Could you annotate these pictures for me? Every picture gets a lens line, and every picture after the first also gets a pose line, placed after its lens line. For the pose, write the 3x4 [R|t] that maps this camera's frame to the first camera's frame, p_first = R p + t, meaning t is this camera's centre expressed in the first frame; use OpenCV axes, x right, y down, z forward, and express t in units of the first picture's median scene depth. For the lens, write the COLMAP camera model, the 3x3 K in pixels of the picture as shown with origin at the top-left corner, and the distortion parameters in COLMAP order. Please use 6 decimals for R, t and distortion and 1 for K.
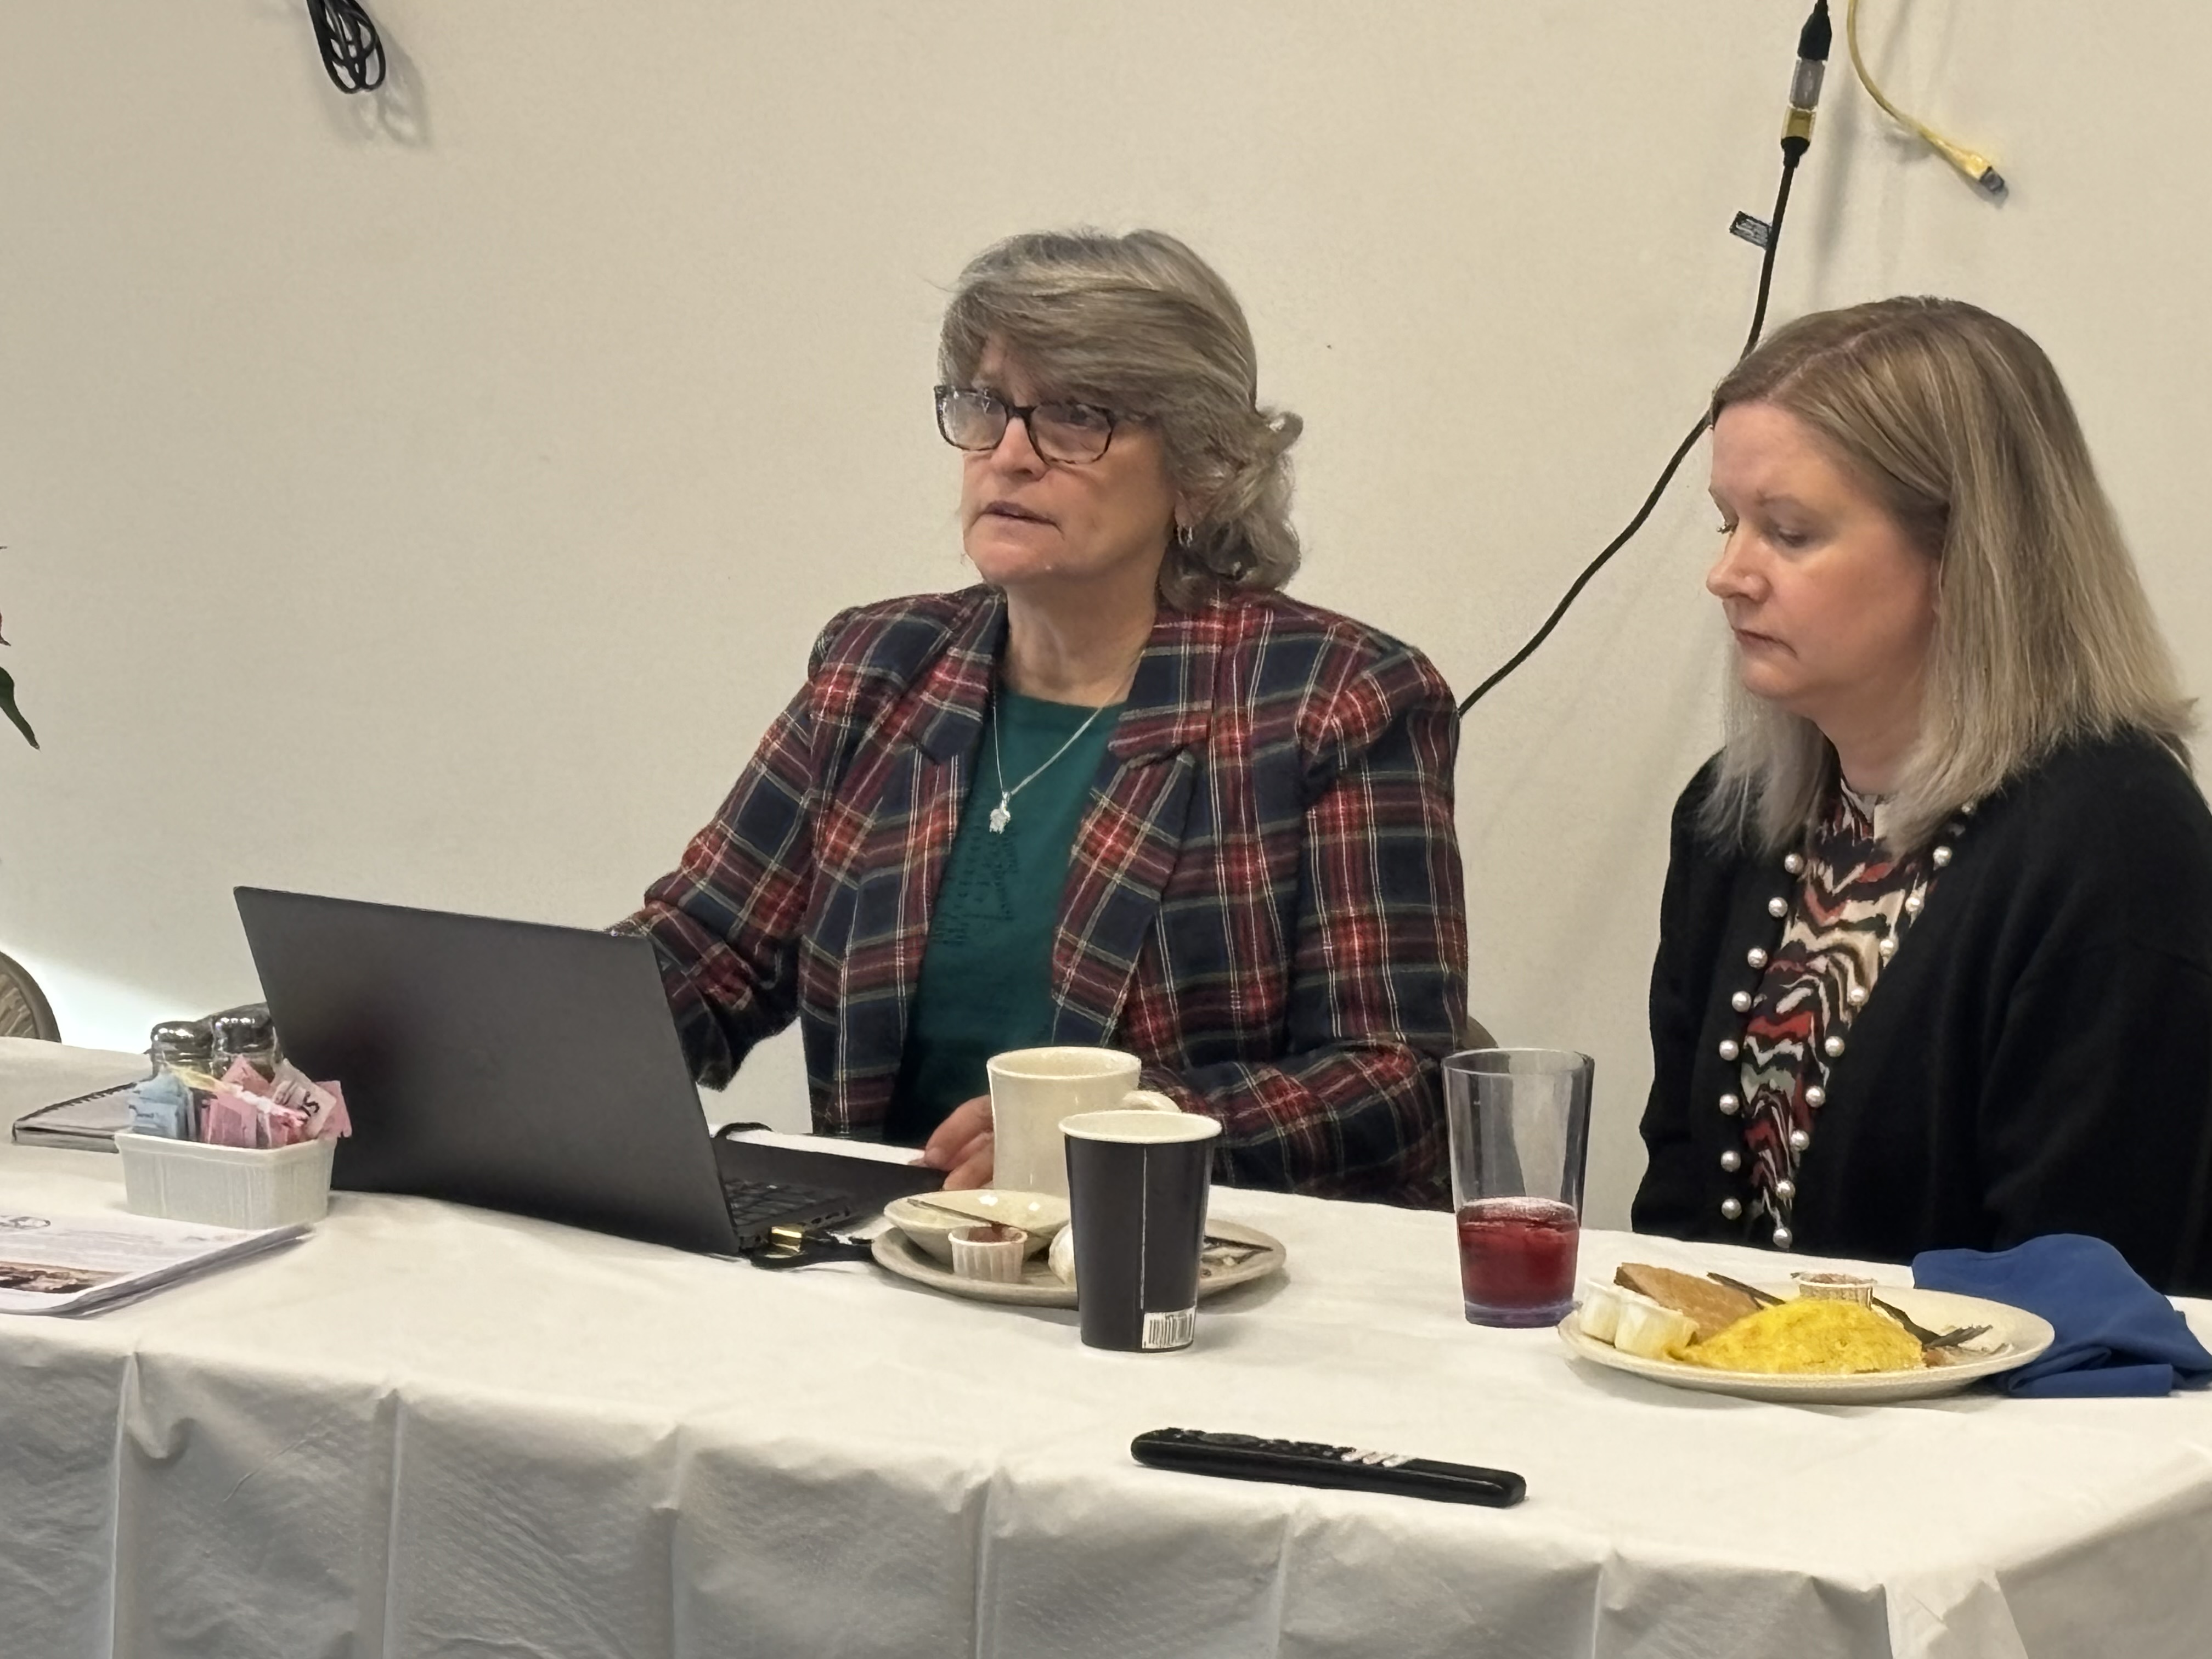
lens RADIAL K [[9244.3, 0, 1106.0], [0, 9244.3, 829.4], [0, 0, 1]] dist [0.007392, 0.000000]
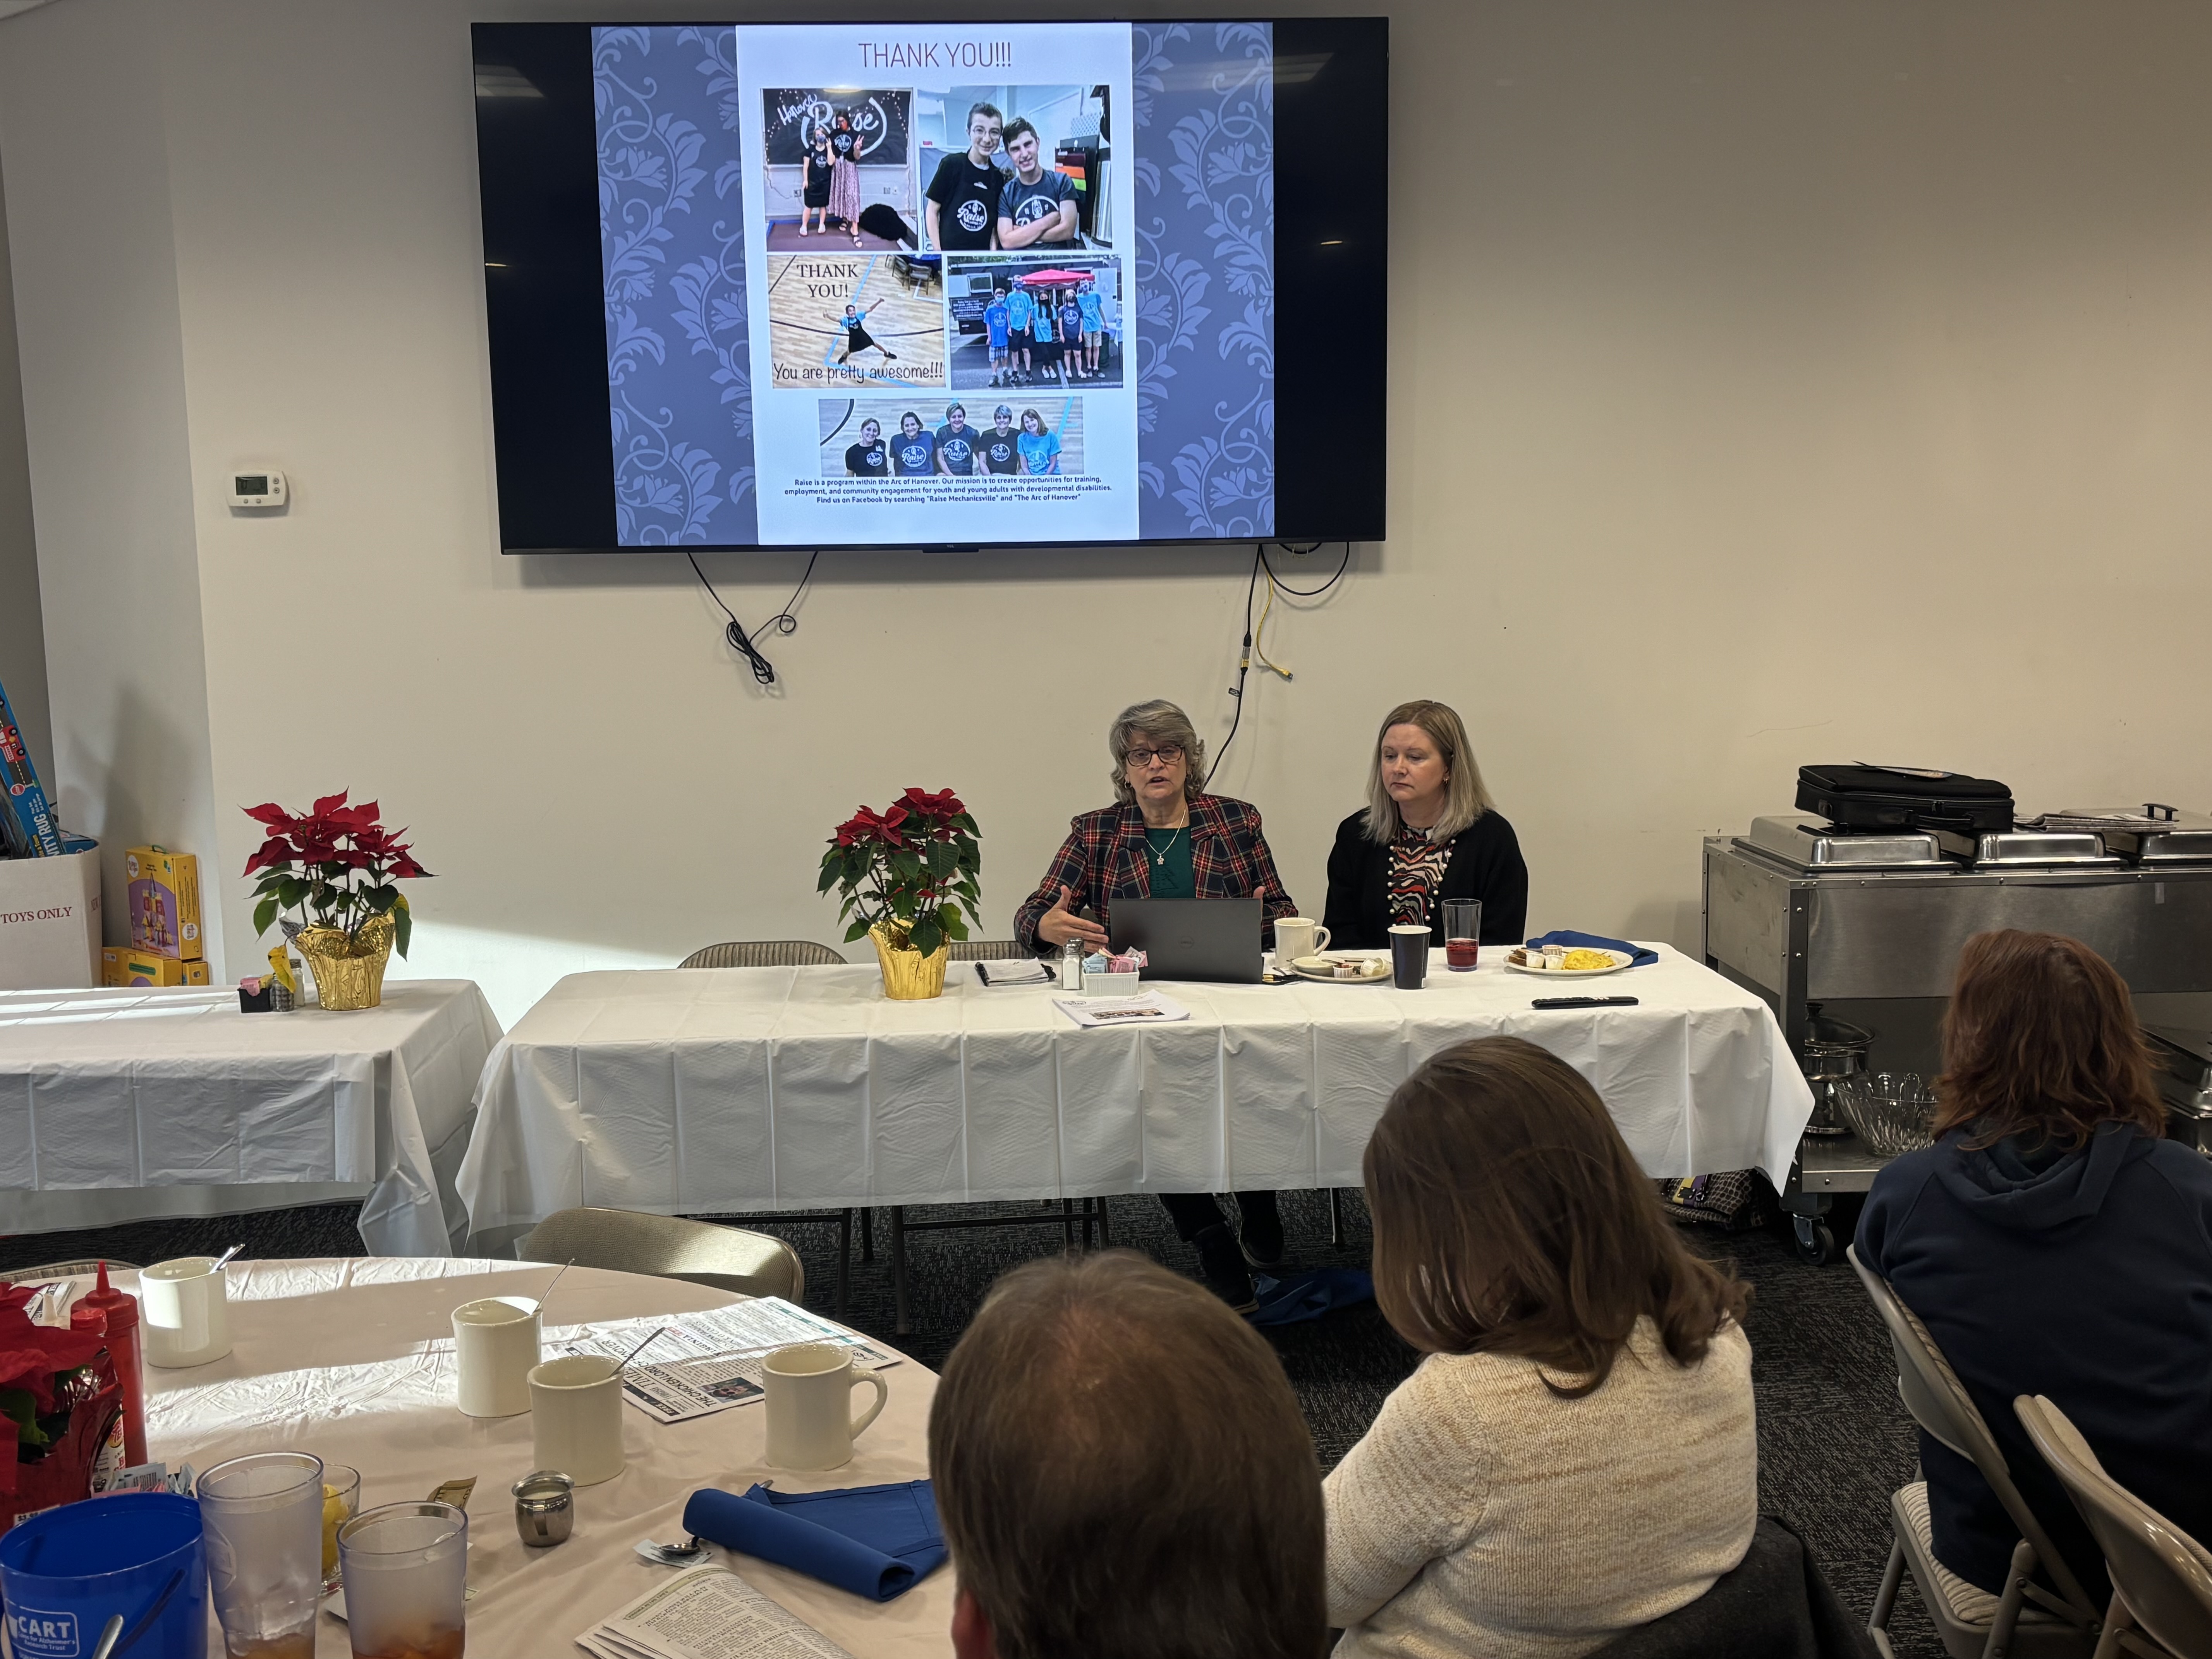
lens RADIAL K [[2313.4, 0, 1106.3], [0, 2313.4, 829.8], [0, 0, 1]] dist [-0.016175, 0.000000]
pose [[0.814761, -0.096453, 0.571718, -0.635916], [0.102747, 0.994478, 0.021349, -0.040864], [-0.570621, 0.041348, 0.820172, 0.295048]]
